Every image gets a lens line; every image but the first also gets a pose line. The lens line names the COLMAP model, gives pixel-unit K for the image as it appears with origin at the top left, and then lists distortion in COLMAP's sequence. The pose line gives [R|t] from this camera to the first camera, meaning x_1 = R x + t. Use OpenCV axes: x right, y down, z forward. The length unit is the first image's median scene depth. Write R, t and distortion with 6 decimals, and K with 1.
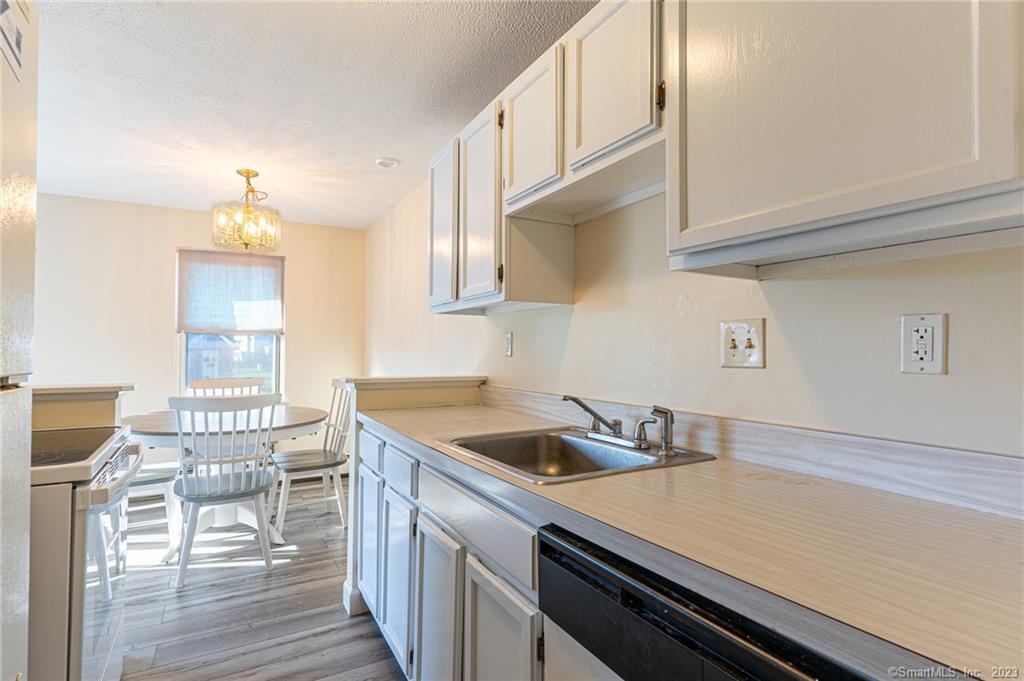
lens RADIAL K [[502.5, 0, 507.2], [0, 502.5, 341.3], [0, 0, 1]] dist [0.000045, -0.000089]
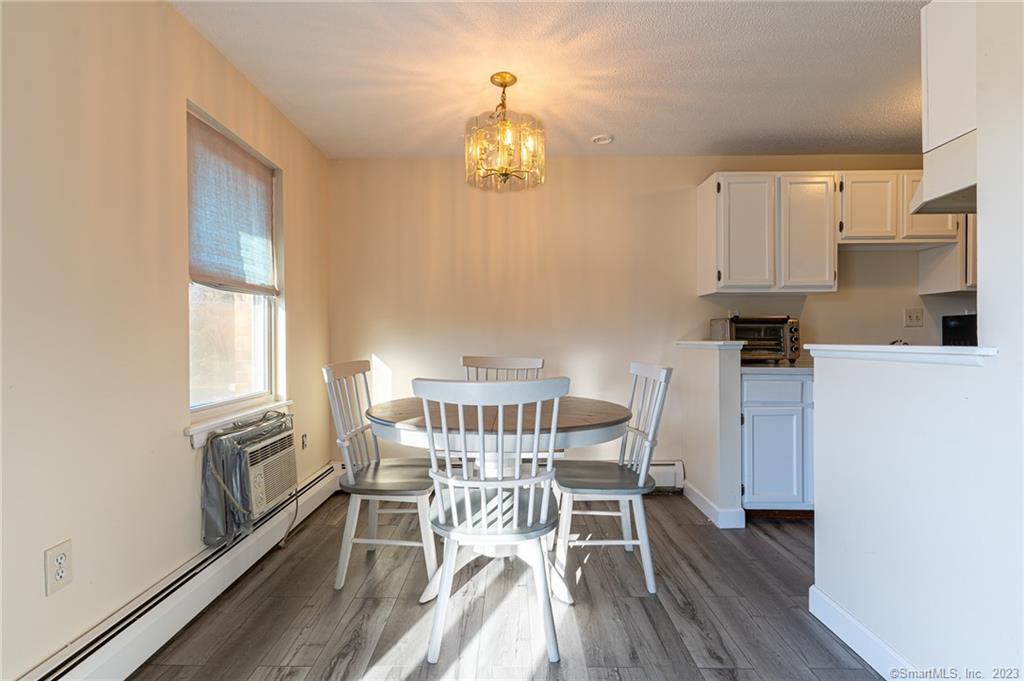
lens RADIAL K [[502.5, 0, 507.2], [0, 502.5, 341.3], [0, 0, 1]] dist [0.000045, -0.000089]
pose [[0.495816, -0.017059, 0.868260, -1.596815], [-0.007115, 0.999694, 0.023704, 0.049118], [-0.868399, -0.017930, 0.495542, 0.846138]]
